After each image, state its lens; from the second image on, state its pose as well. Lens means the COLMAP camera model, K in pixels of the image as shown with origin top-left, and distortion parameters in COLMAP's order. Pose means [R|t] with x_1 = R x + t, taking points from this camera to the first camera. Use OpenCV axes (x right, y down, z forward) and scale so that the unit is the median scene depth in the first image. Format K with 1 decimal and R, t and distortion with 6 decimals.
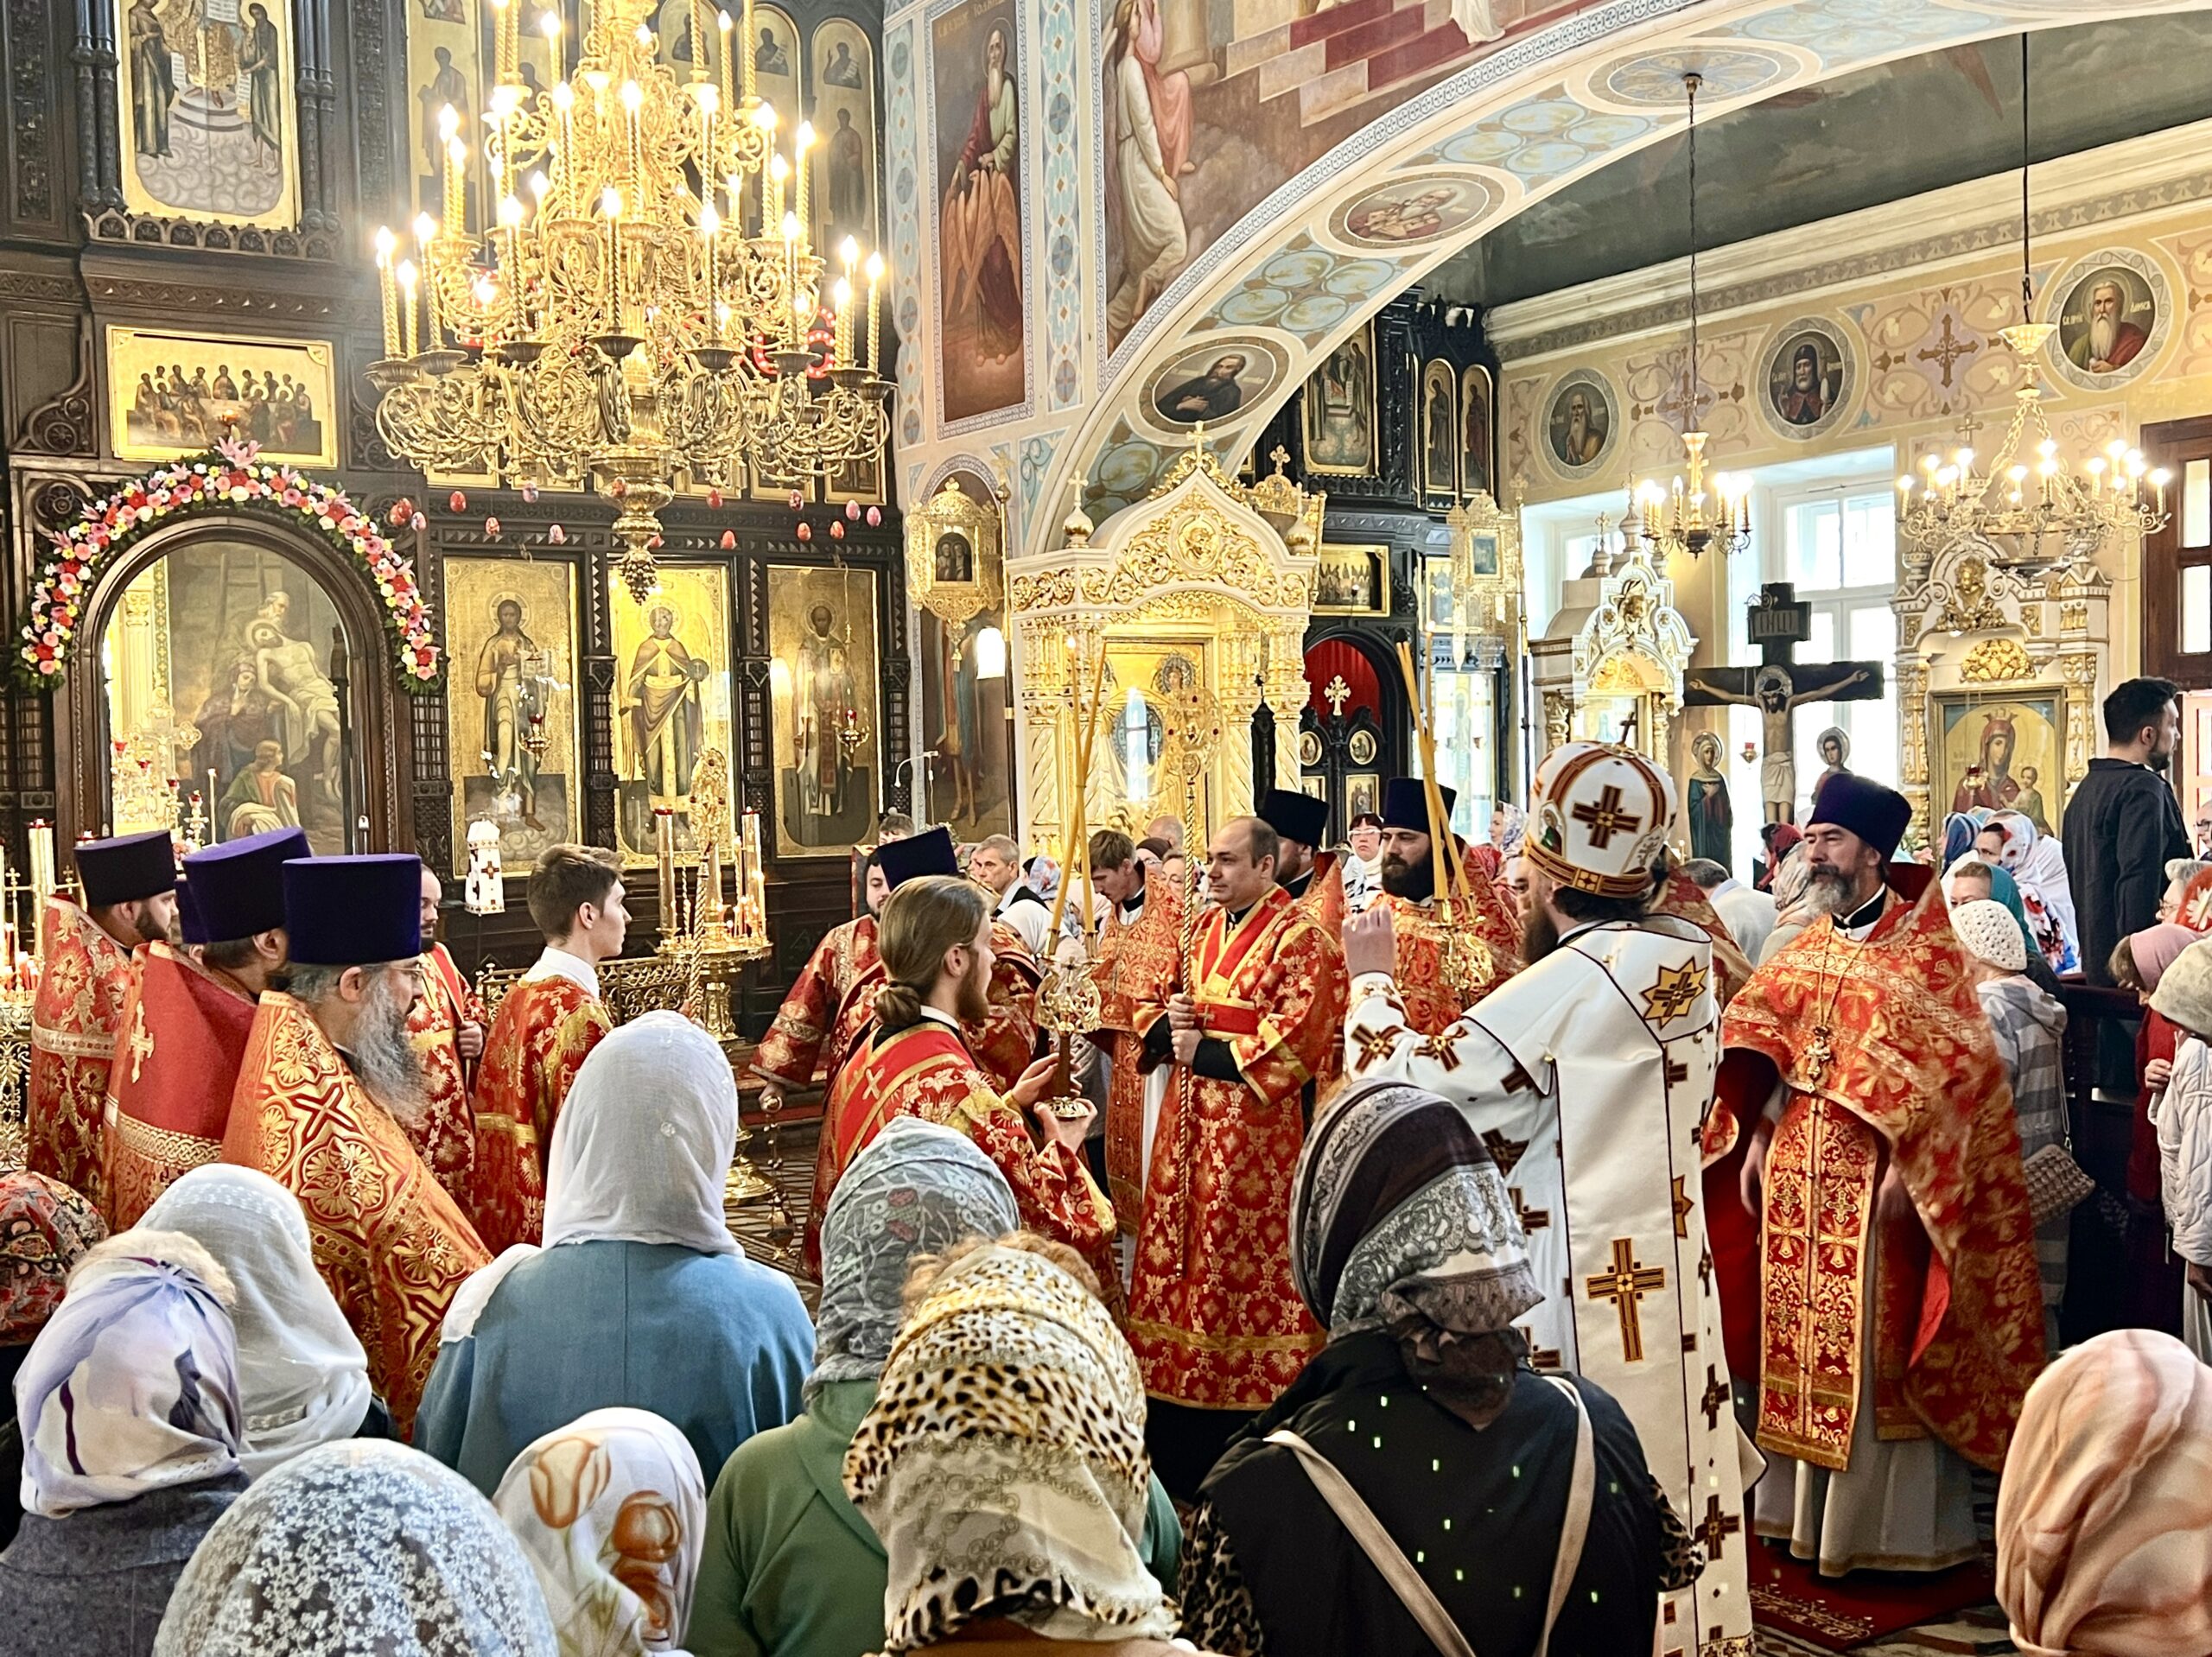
lens RADIAL K [[2211.3, 0, 1106.0], [0, 2211.3, 828.5], [0, 0, 1]] dist [0.113995, -0.259389]
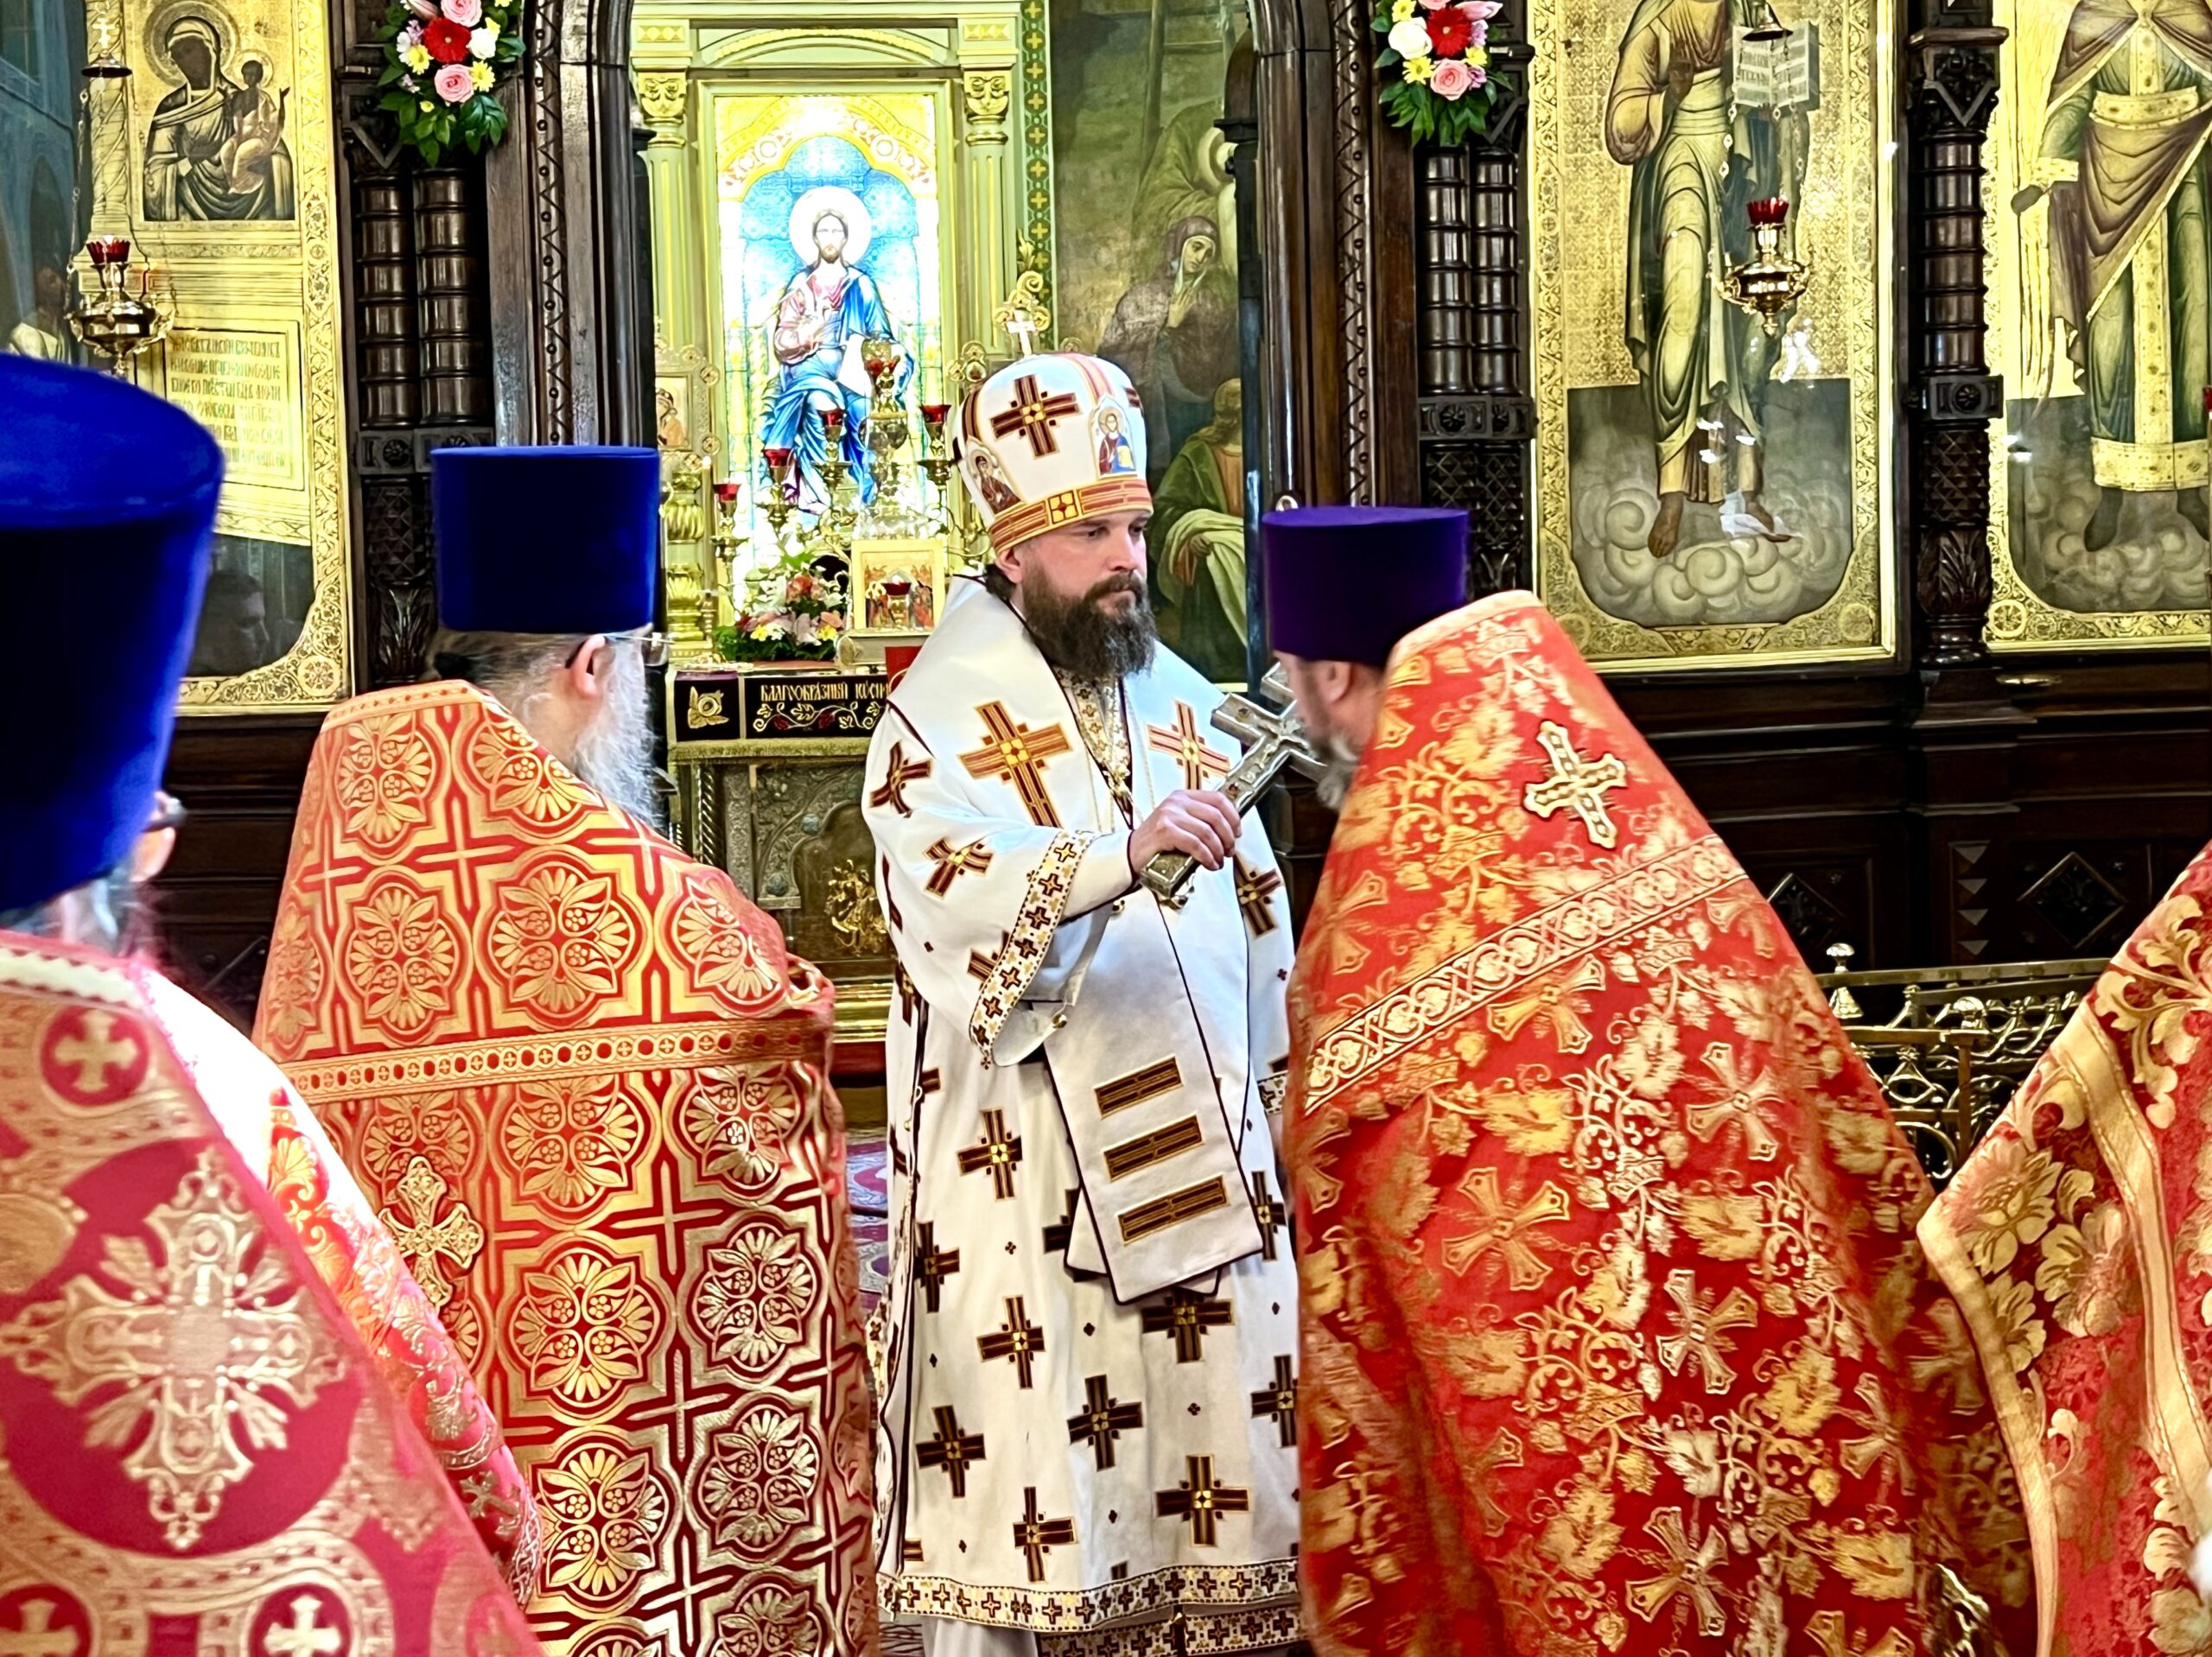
lens RADIAL K [[3271.3, 0, 1081.6], [0, 3271.3, 762.2], [0, 0, 1]] dist [0.191357, -0.871861]
pose [[0.890262, 0.025624, -0.454727, -0.116441], [-0.002639, 0.998690, 0.051110, 0.009962], [0.455441, -0.044301, 0.889163, 0.494362]]
